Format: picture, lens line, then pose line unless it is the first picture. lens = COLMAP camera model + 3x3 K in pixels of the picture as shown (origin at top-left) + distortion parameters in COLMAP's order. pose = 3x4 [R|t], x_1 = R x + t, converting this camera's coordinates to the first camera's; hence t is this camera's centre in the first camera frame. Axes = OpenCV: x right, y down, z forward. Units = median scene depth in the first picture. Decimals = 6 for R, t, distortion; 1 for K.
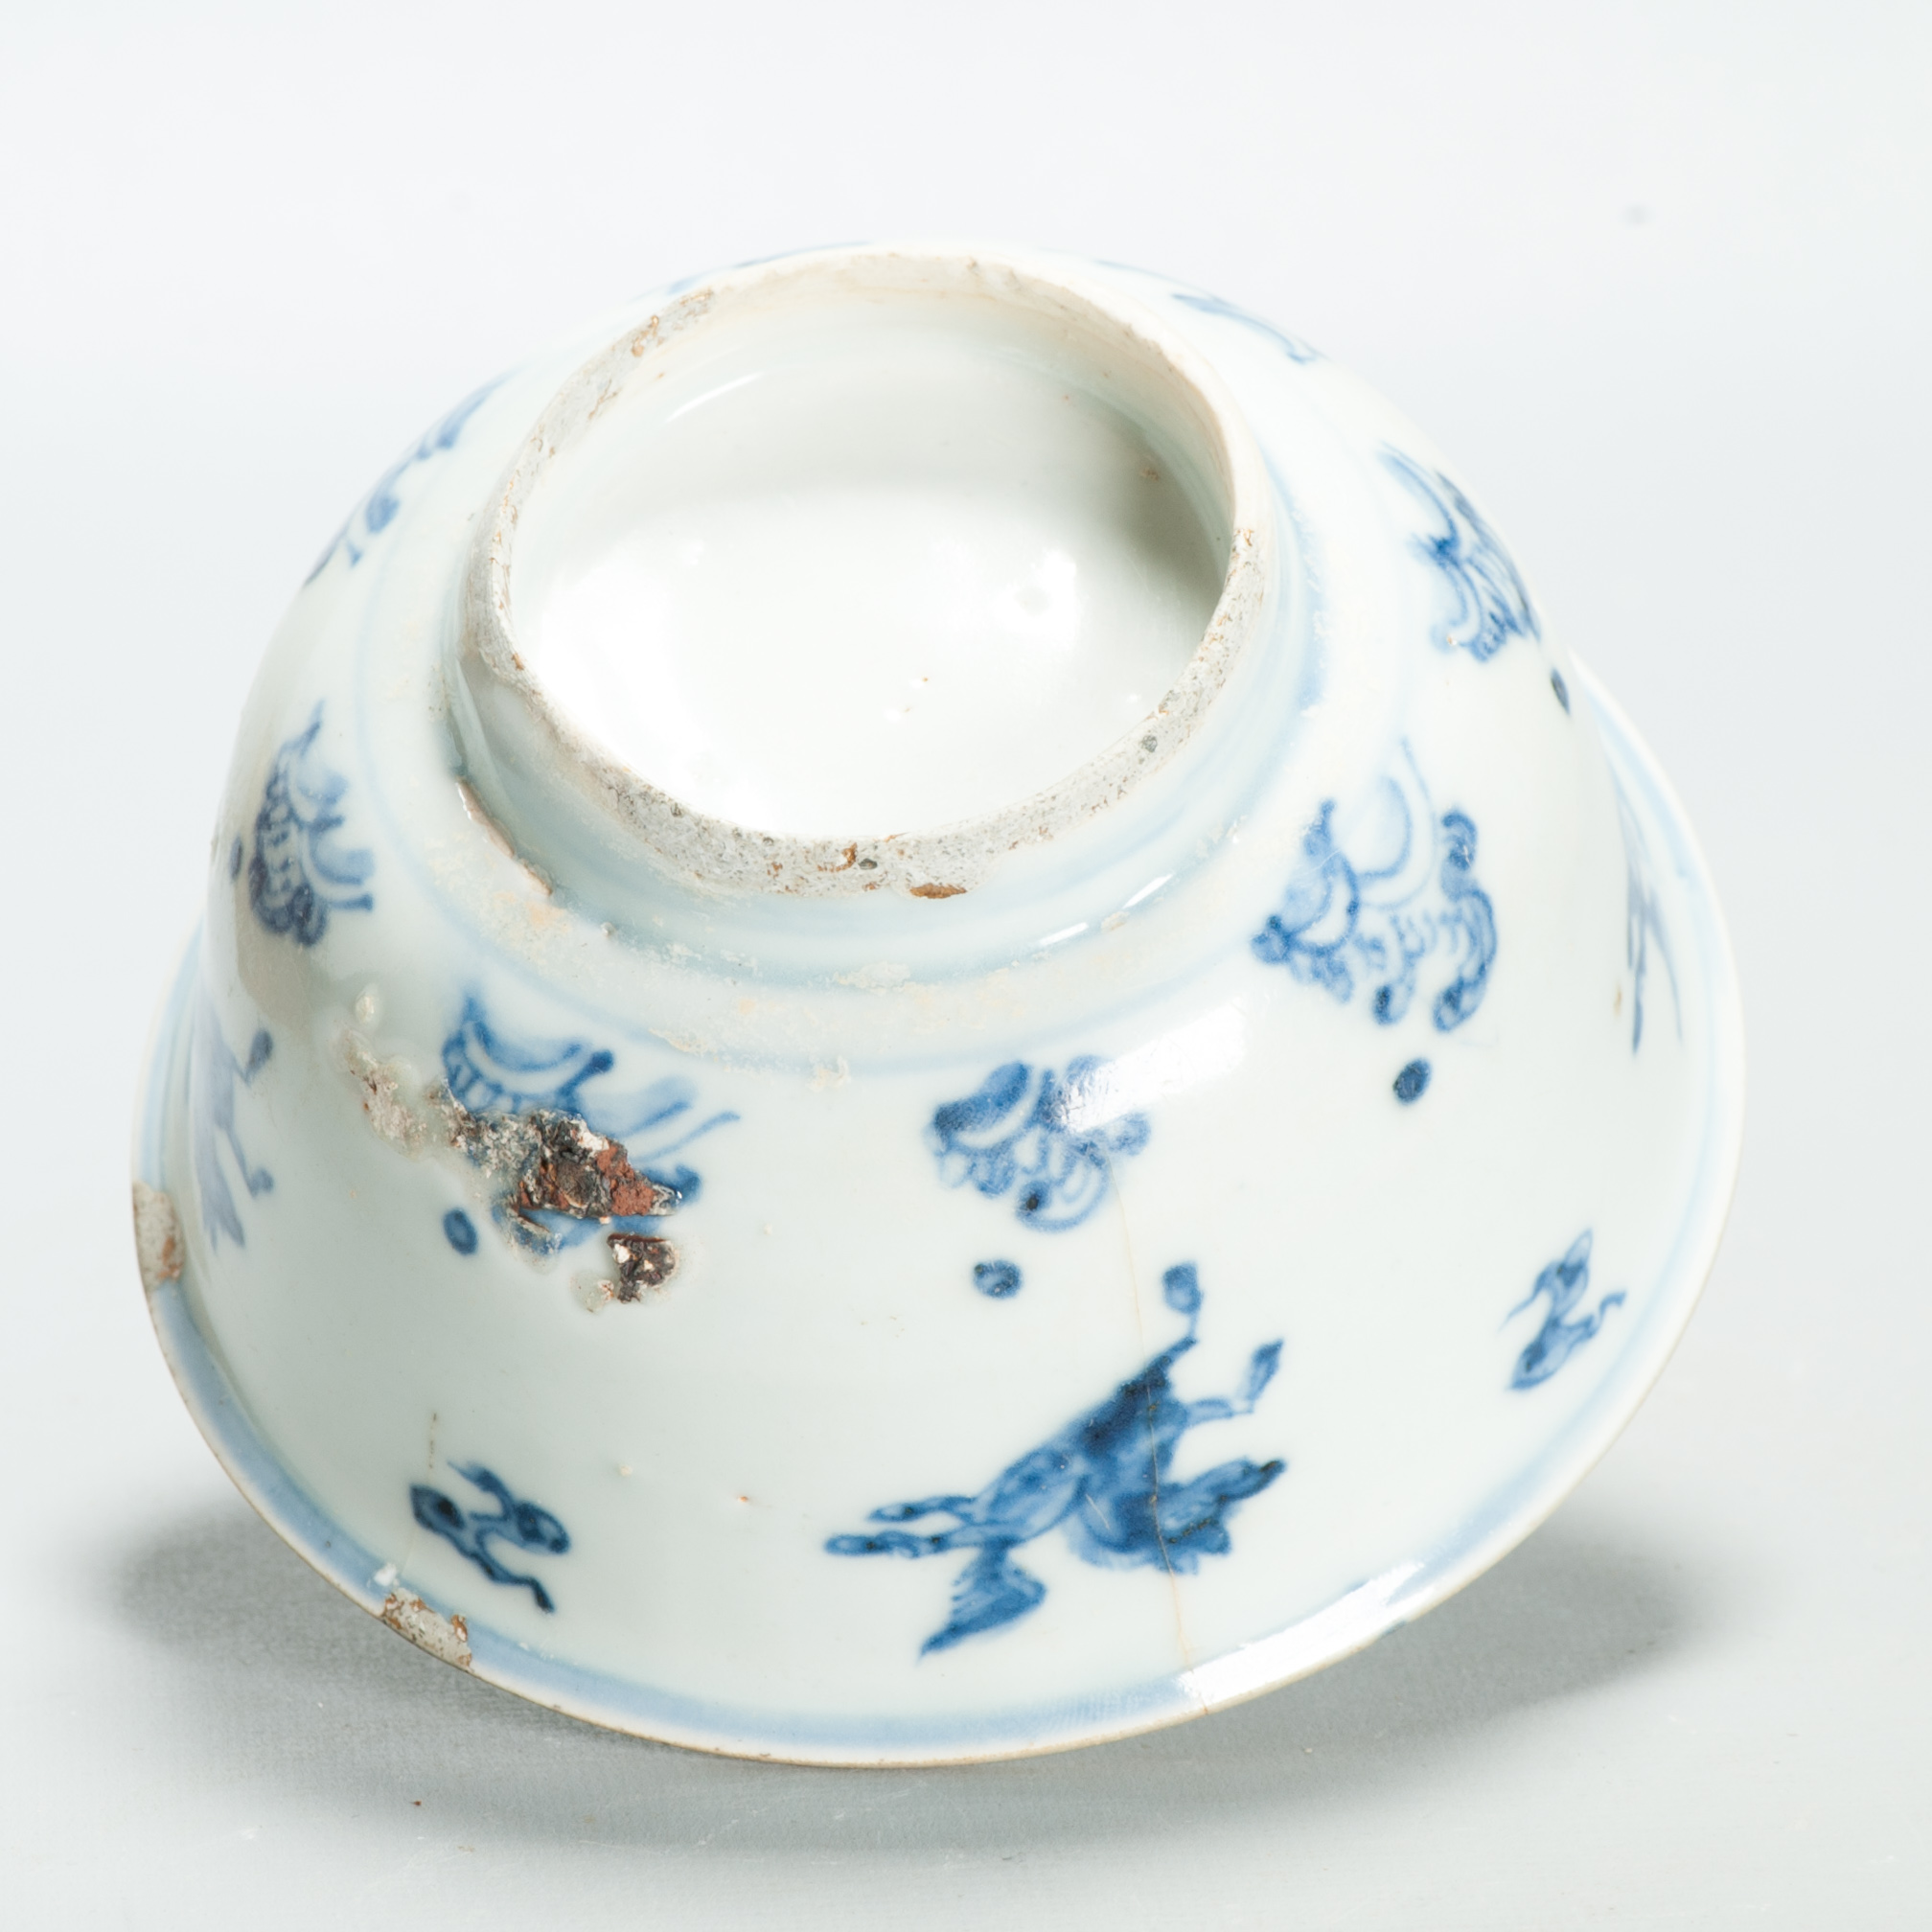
lens RADIAL K [[14077.5, 0, 1072.5], [0, 14077.5, 964.4], [0, 0, 1]] dist [-0.249301, -80.903319]
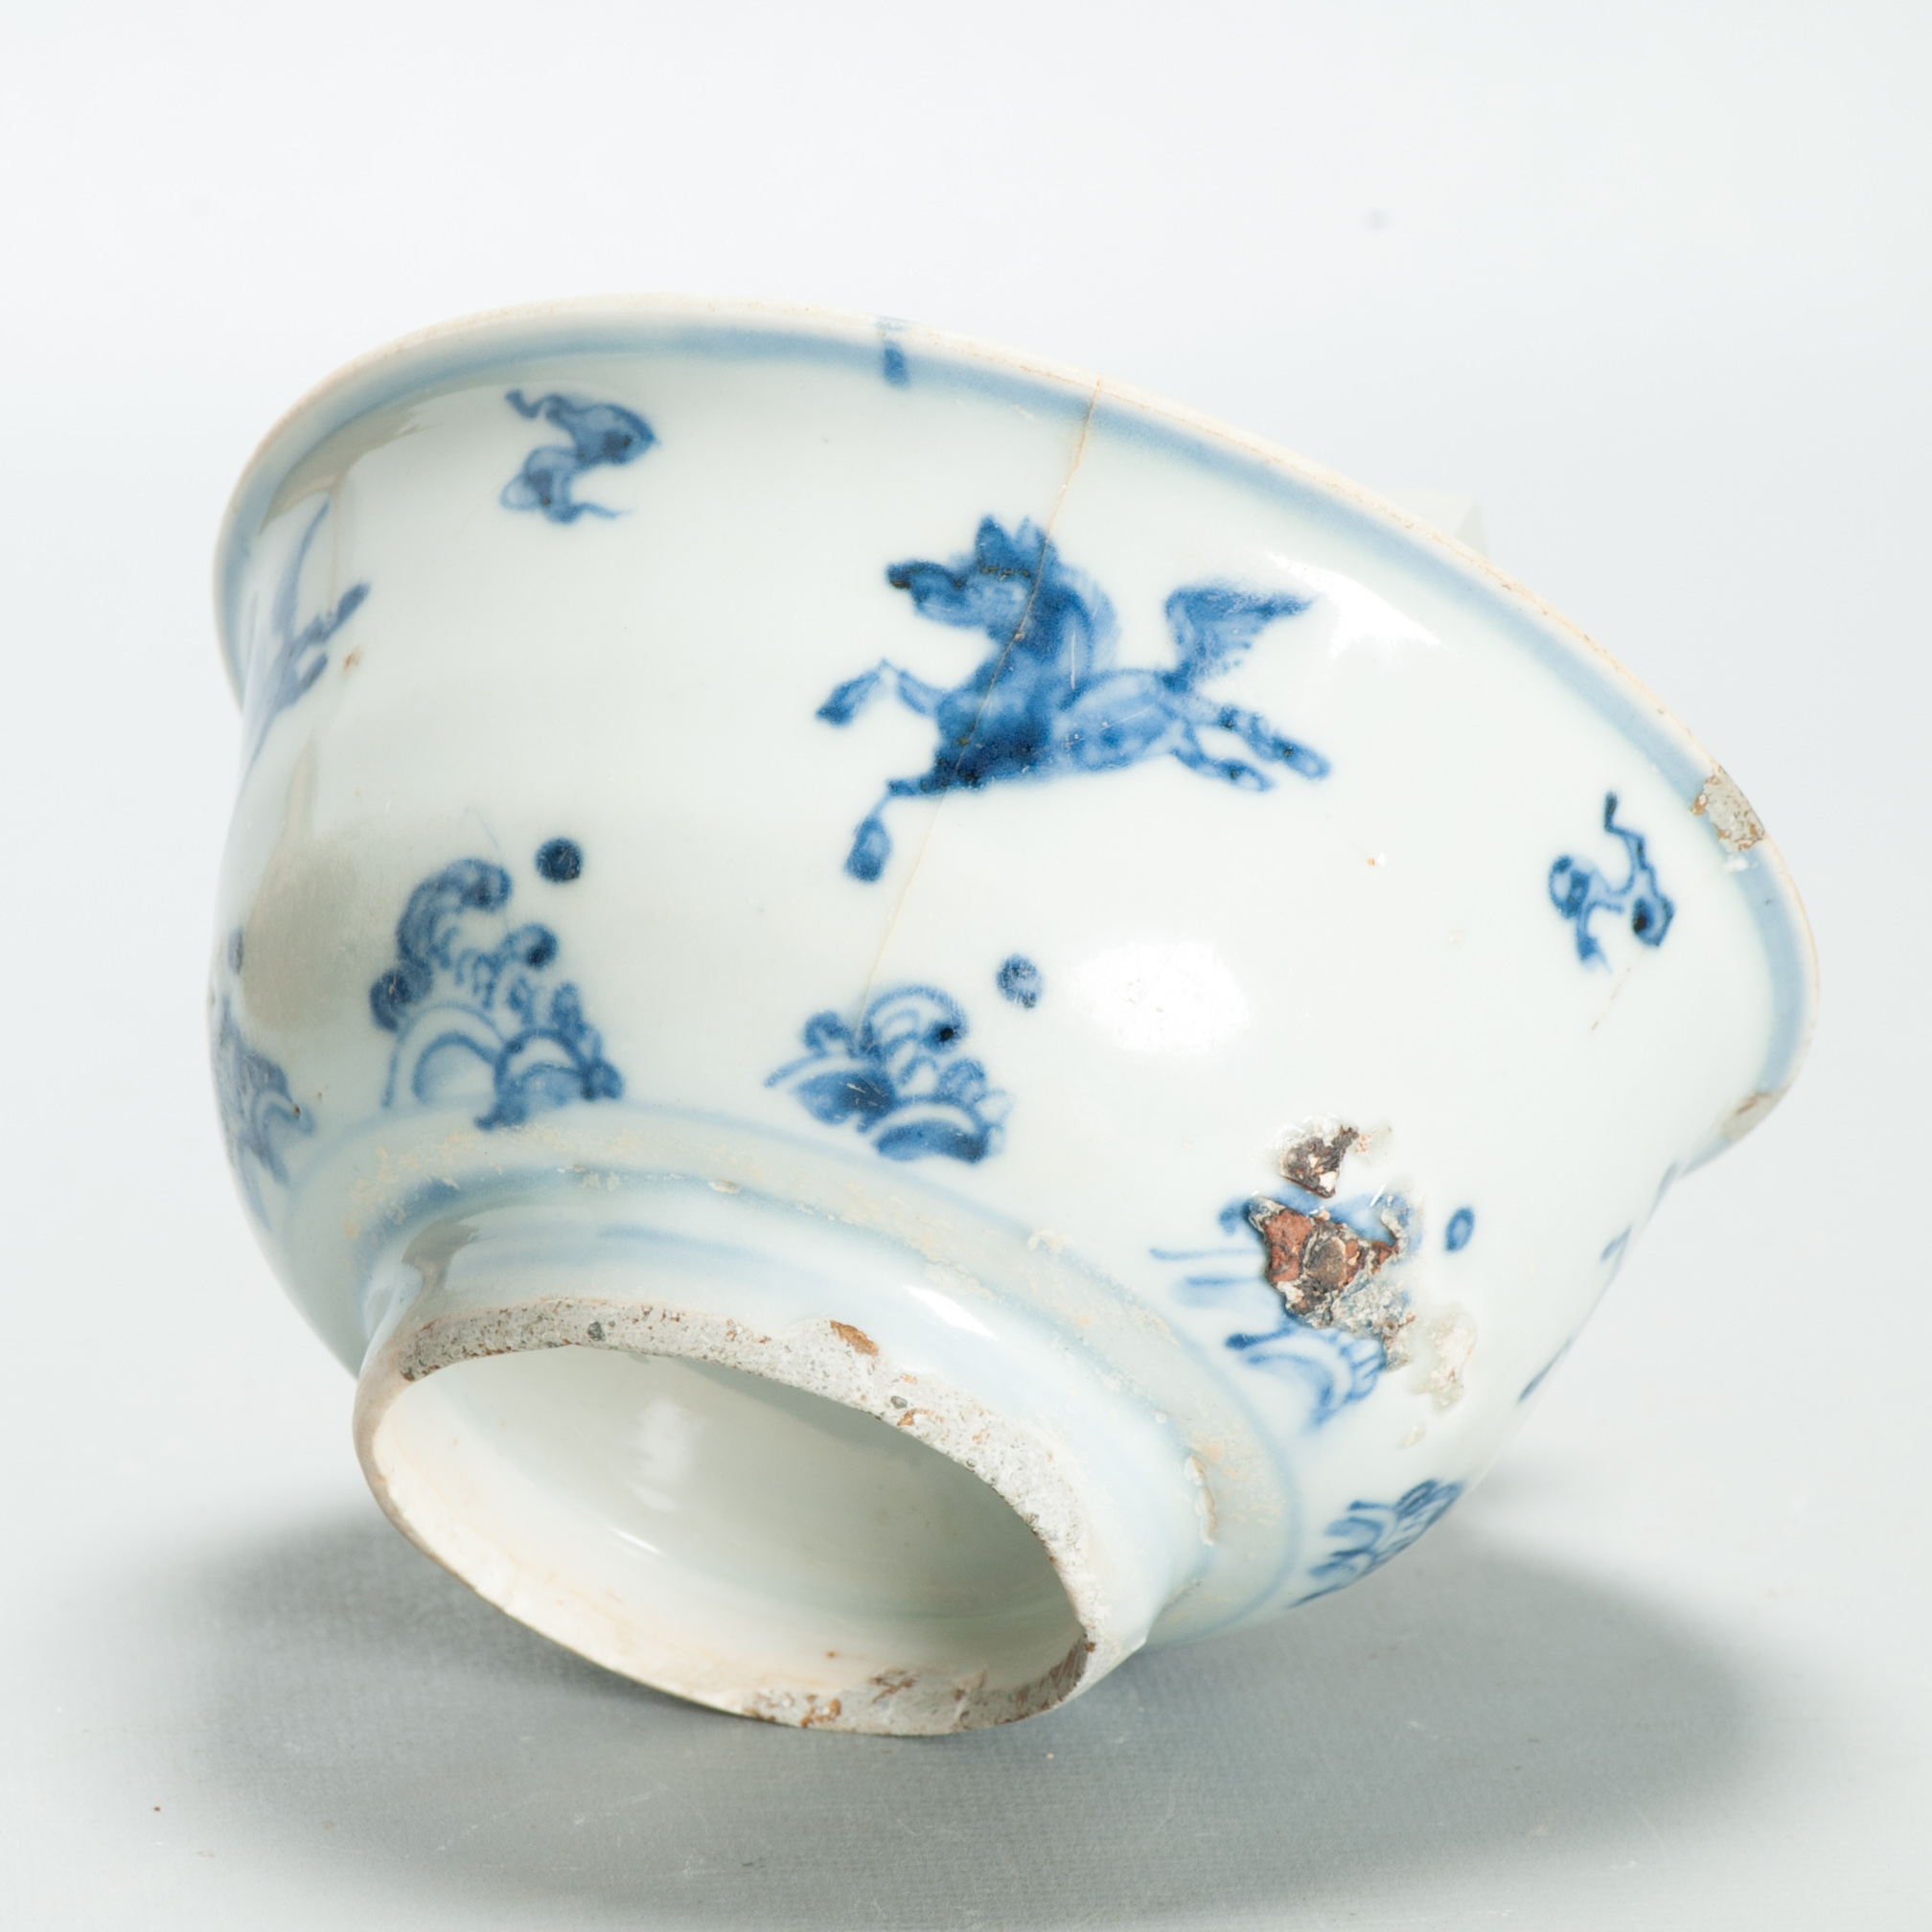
lens RADIAL K [[14077.5, 0, 1072.5], [0, 14077.5, 964.4], [0, 0, 1]] dist [-0.249301, -80.903319]
pose [[-0.839030, -0.501929, -0.209991, 0.195787], [0.543365, -0.753137, -0.370863, 0.384436], [0.027994, -0.425267, 0.904635, 0.116185]]
